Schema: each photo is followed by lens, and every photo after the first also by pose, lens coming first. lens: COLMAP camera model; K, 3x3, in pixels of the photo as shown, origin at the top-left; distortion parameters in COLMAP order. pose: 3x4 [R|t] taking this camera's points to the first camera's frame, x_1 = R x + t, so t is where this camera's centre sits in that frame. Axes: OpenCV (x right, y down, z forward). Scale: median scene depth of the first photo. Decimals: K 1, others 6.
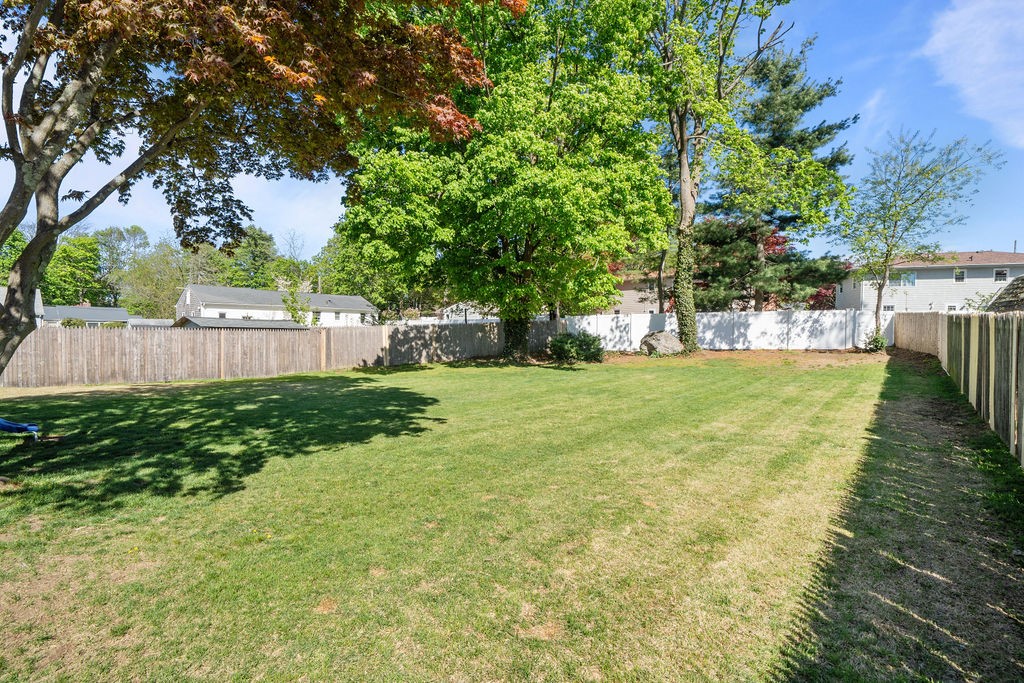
lens RADIAL K [[509.4, 0, 507.1], [0, 509.4, 343.7], [0, 0, 1]] dist [0.001018, 0.000032]
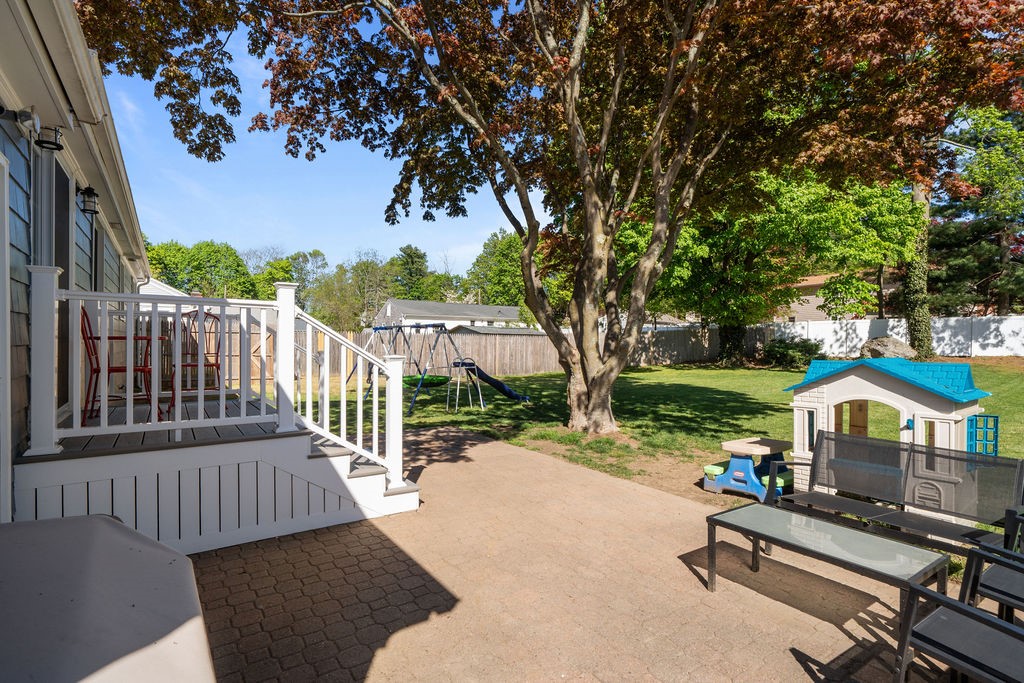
lens RADIAL K [[509.4, 0, 507.1], [0, 509.4, 343.7], [0, 0, 1]] dist [0.001018, 0.000032]
pose [[0.974949, 0.001412, -0.222423, -0.204399], [-0.005605, 0.999818, -0.018221, 0.011339], [0.222357, 0.019011, 0.974780, -0.147109]]
